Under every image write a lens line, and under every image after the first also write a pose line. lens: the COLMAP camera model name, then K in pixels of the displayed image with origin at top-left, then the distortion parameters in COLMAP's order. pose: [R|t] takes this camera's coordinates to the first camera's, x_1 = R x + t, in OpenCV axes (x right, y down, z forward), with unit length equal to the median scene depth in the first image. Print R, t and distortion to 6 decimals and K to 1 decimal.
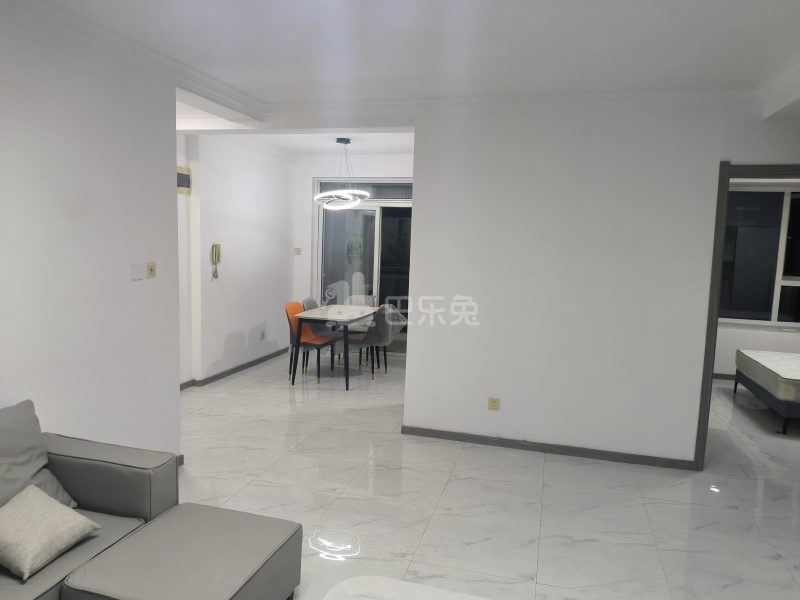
lens RADIAL K [[584.8, 0, 400.0], [0, 584.8, 300.0], [0, 0, 1]] dist [0.000033, -0.001166]
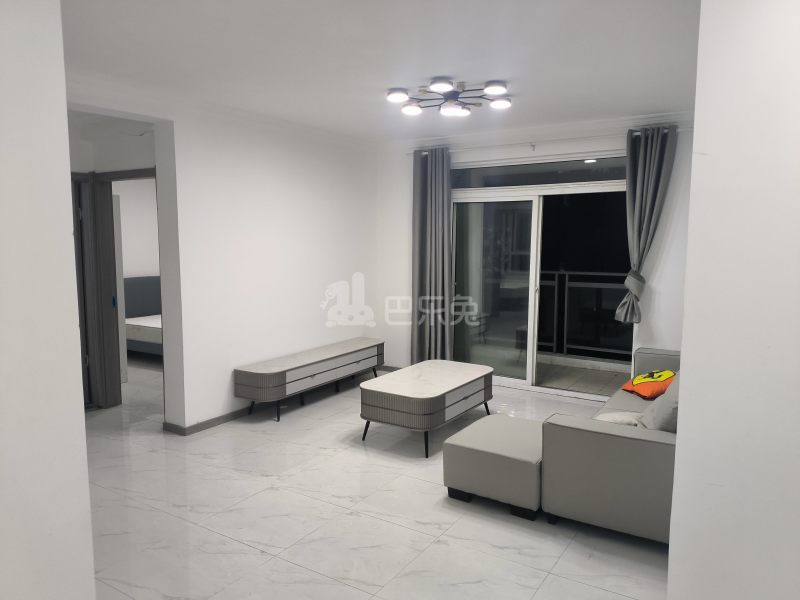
lens RADIAL K [[584.8, 0, 400.0], [0, 584.8, 300.0], [0, 0, 1]] dist [0.000033, -0.001166]
pose [[-0.954798, -0.066221, 0.289787, -0.447058], [0.000650, 0.974403, 0.224808, -0.263198], [-0.297256, 0.214835, -0.930314, 2.226615]]
